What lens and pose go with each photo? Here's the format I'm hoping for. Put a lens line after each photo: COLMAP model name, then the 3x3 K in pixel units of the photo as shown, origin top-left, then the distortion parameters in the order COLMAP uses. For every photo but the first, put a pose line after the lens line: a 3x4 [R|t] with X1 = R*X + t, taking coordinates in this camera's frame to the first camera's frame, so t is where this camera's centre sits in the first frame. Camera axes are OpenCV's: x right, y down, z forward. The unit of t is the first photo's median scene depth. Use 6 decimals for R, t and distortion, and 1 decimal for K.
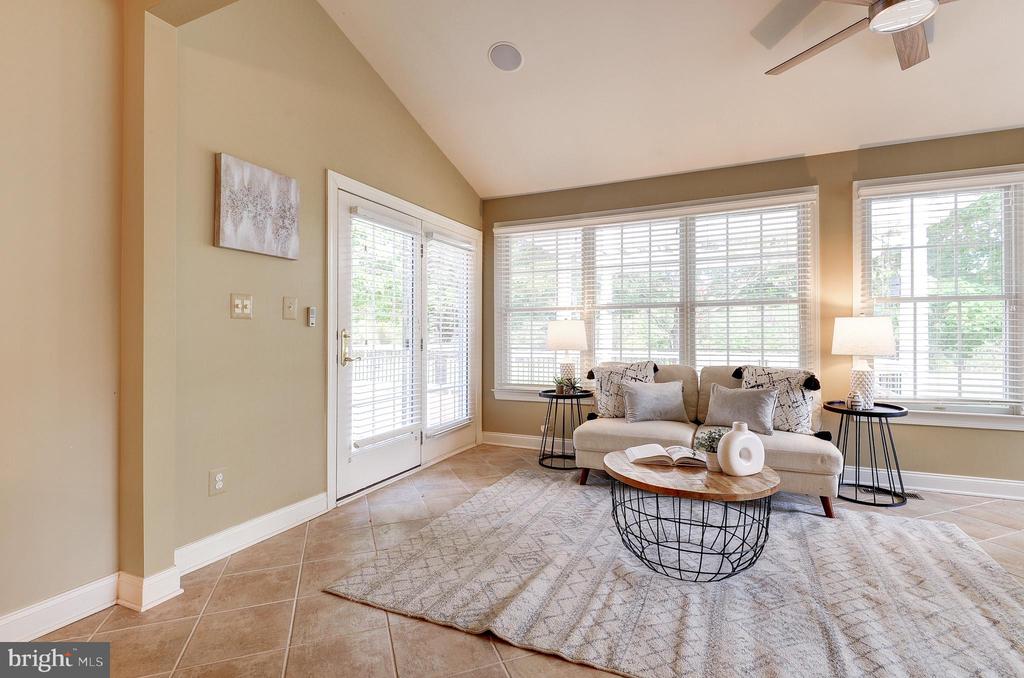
lens RADIAL K [[471.8, 0, 514.3], [0, 471.8, 342.0], [0, 0, 1]] dist [0.002297, -0.019091]
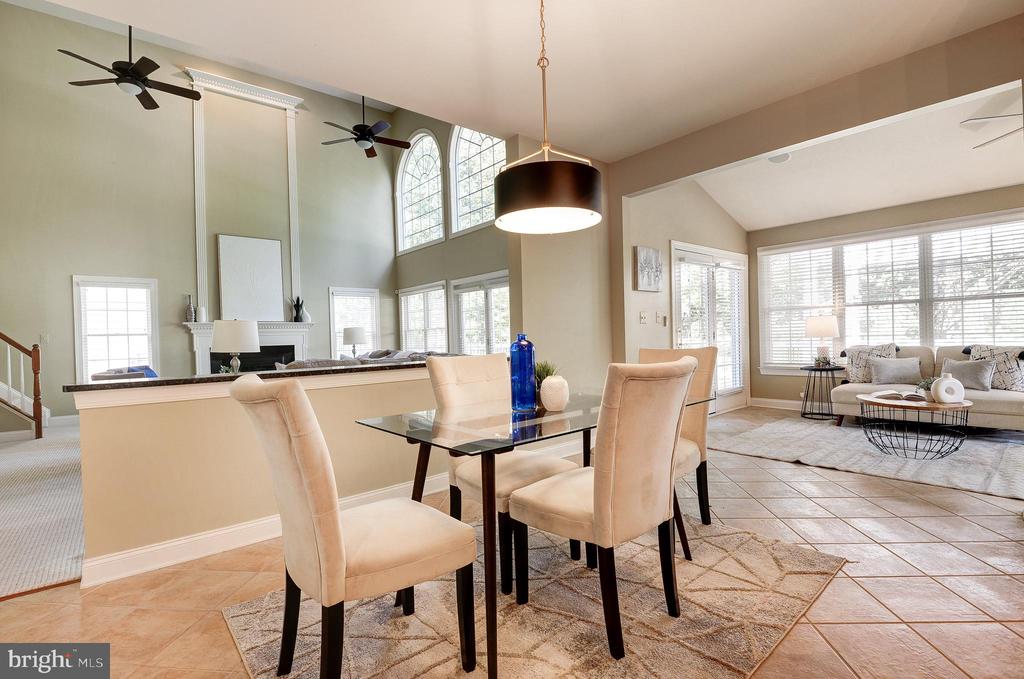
lens RADIAL K [[465.3, 0, 526.0], [0, 465.3, 344.6], [0, 0, 1]] dist [-0.000151, -0.018368]
pose [[0.912402, -0.018367, -0.408883, -0.140393], [0.023339, 0.999702, 0.007174, 0.008621], [0.408629, -0.016088, 0.912559, -0.677300]]
